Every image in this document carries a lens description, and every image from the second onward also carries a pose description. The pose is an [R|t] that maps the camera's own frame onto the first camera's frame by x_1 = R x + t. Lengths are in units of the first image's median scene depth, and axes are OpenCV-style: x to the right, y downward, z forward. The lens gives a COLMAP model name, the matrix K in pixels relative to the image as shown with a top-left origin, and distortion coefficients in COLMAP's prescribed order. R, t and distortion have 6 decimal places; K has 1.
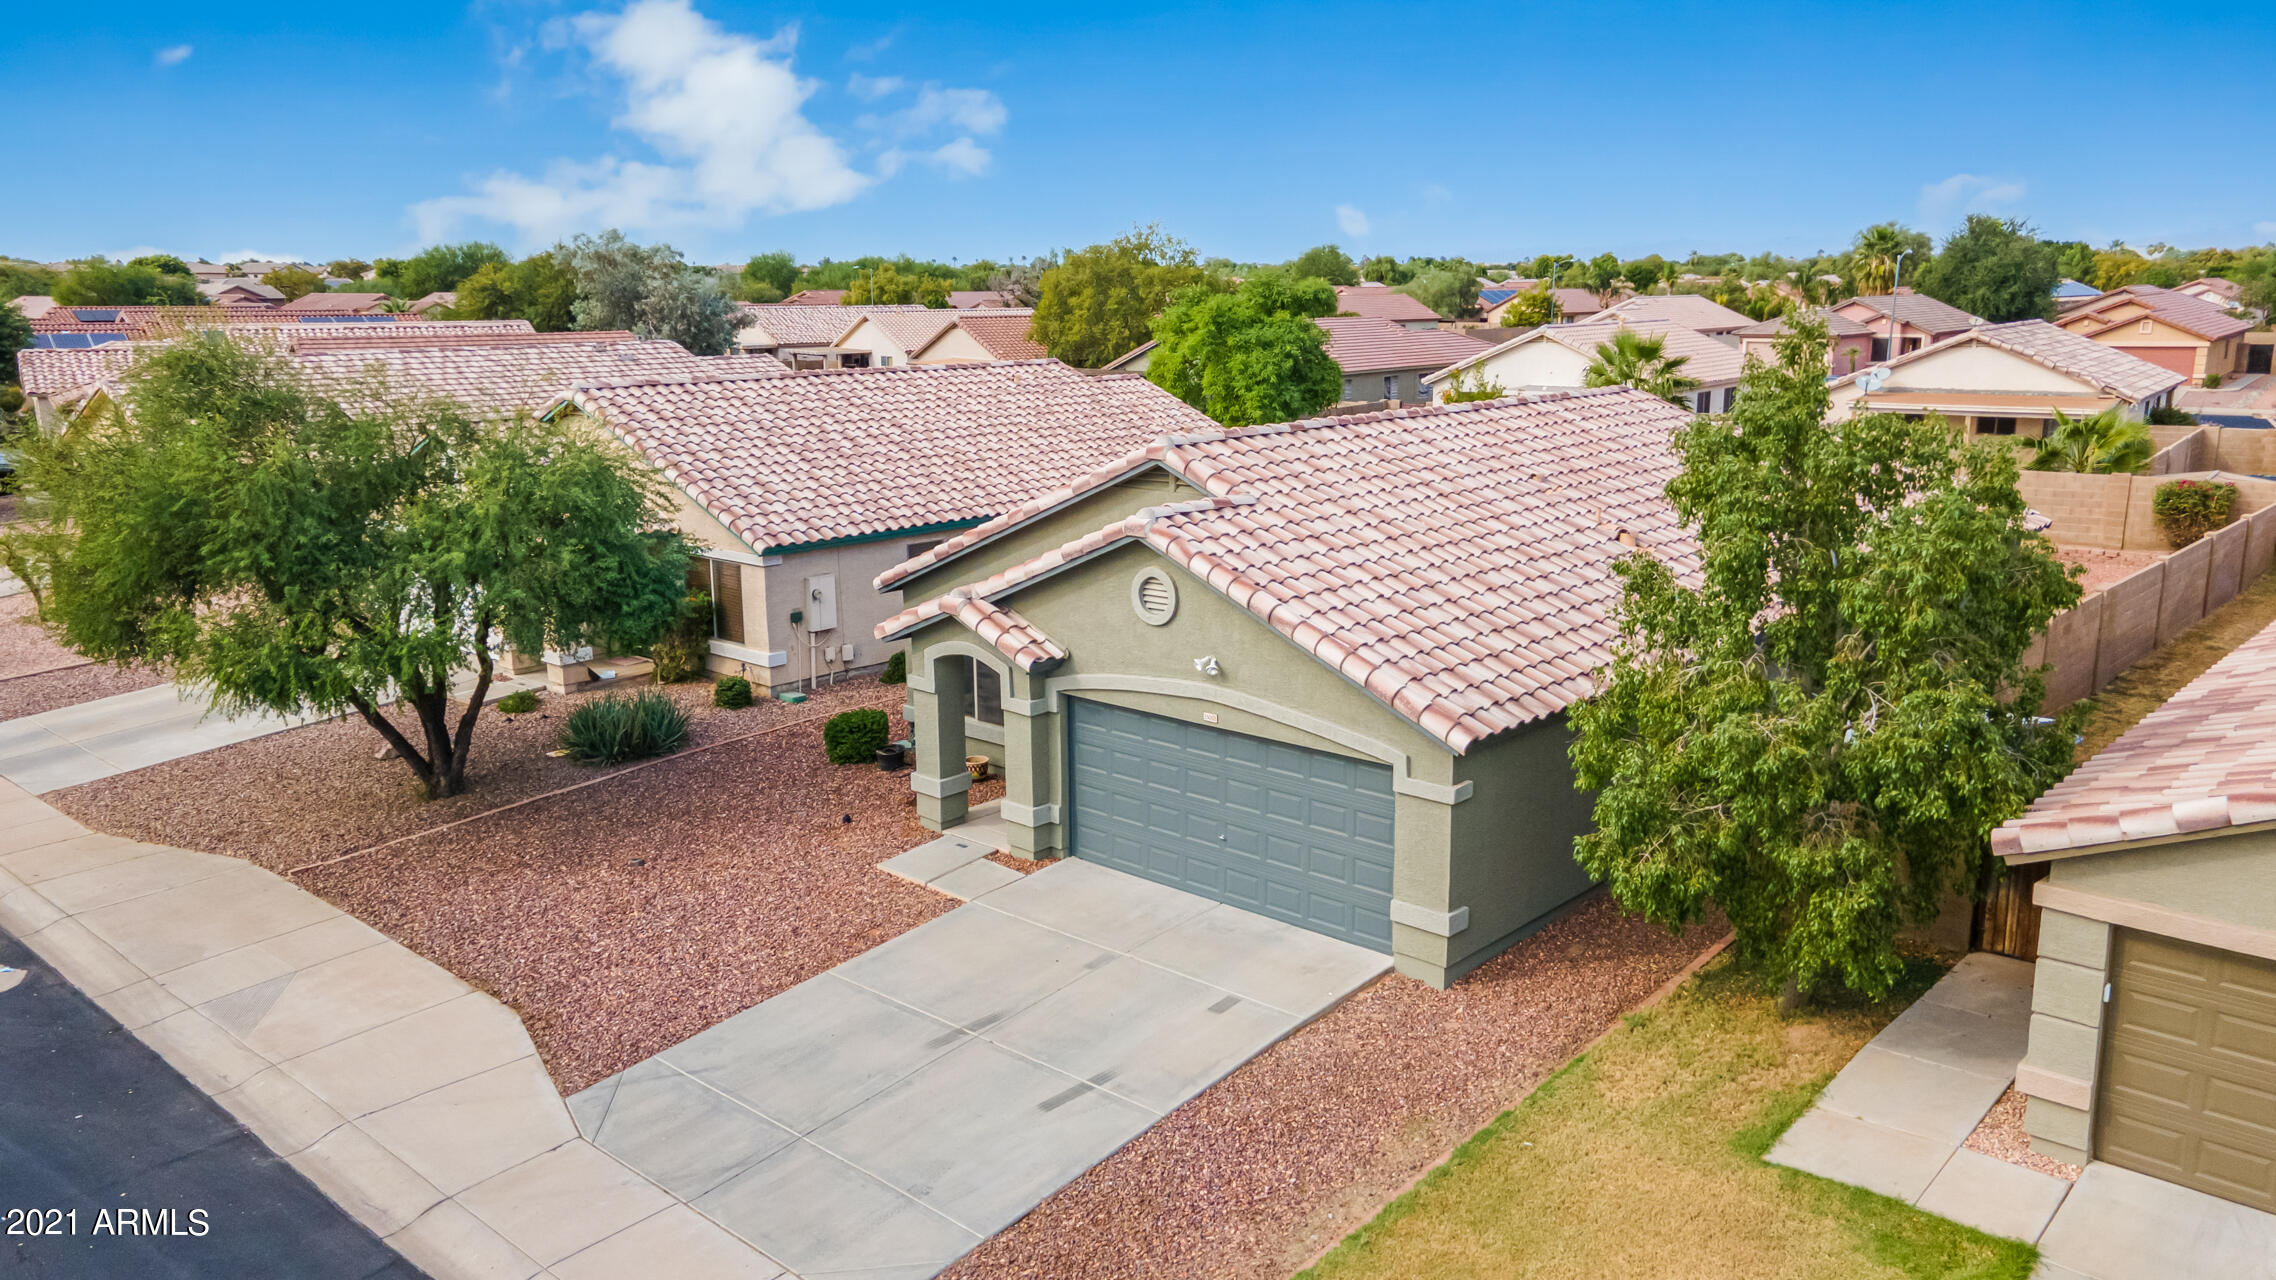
lens RADIAL K [[1665.5, 0, 1133.6], [0, 1665.5, 640.7], [0, 0, 1]] dist [0.041640, 0.002853]
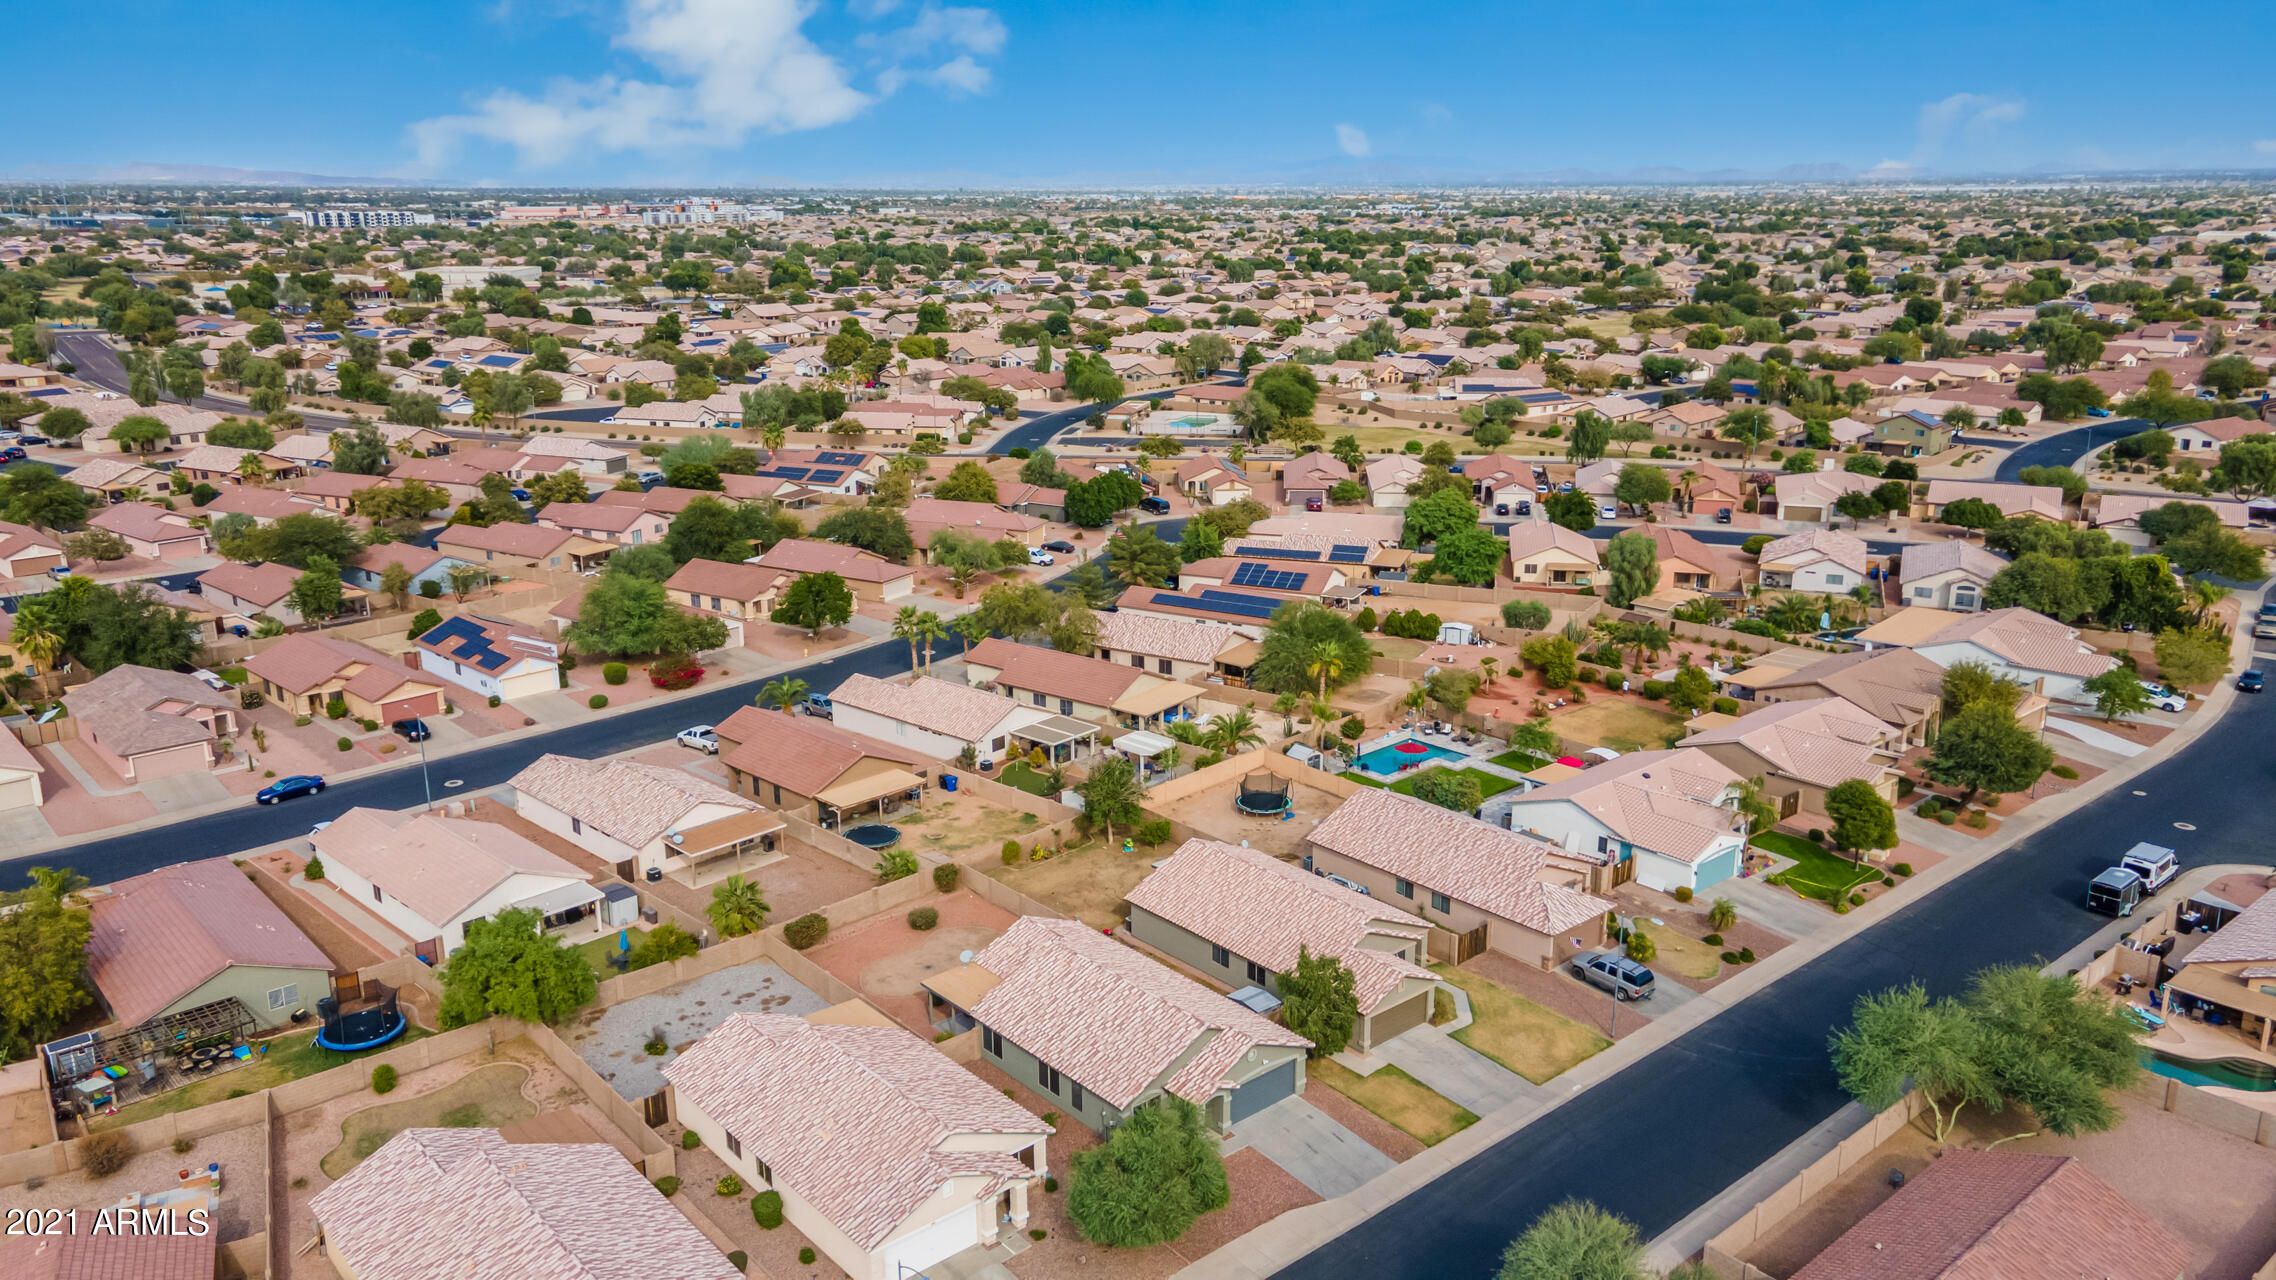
lens RADIAL K [[1643.3, 0, 1138.0], [0, 1643.3, 640.0], [0, 0, 1]] dist [0.041121, -0.001869]
pose [[0.118105, -0.253520, 0.960093, -4.050298], [0.220061, 0.949501, 0.223653, -2.176683], [-0.968310, 0.184865, 0.167930, 0.365942]]
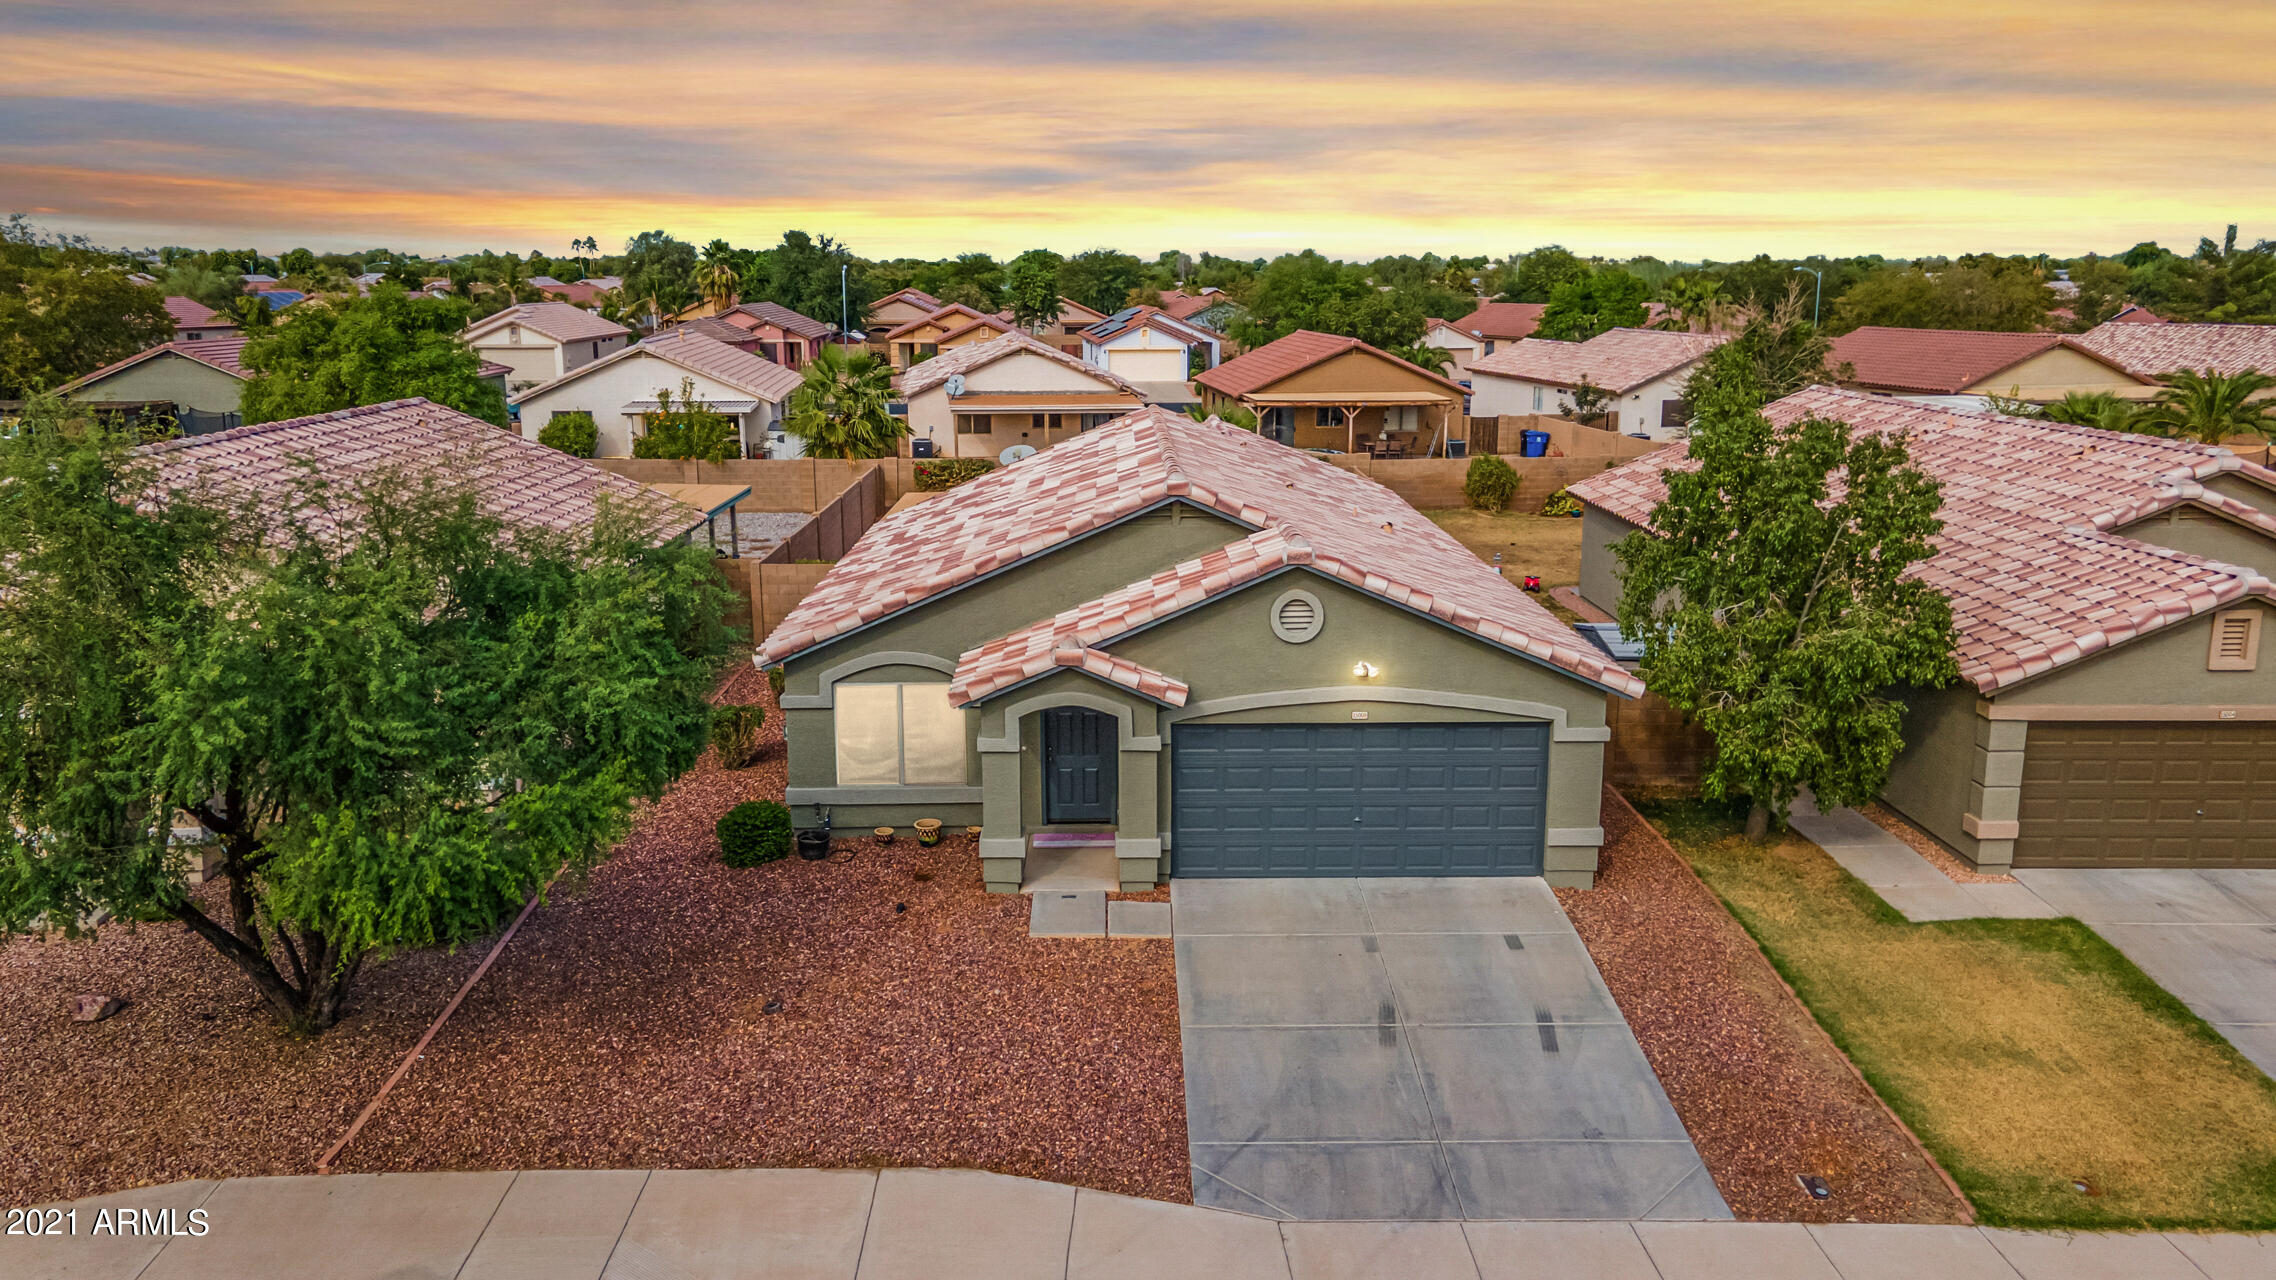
lens RADIAL K [[1694.4, 0, 1131.9], [0, 1694.4, 643.5], [0, 0, 1]] dist [0.054442, -0.001318]
pose [[0.727723, -0.141158, 0.671188, -0.848052], [0.141652, 0.988427, 0.054293, -0.088191], [-0.671084, 0.055565, 0.739296, 0.250865]]
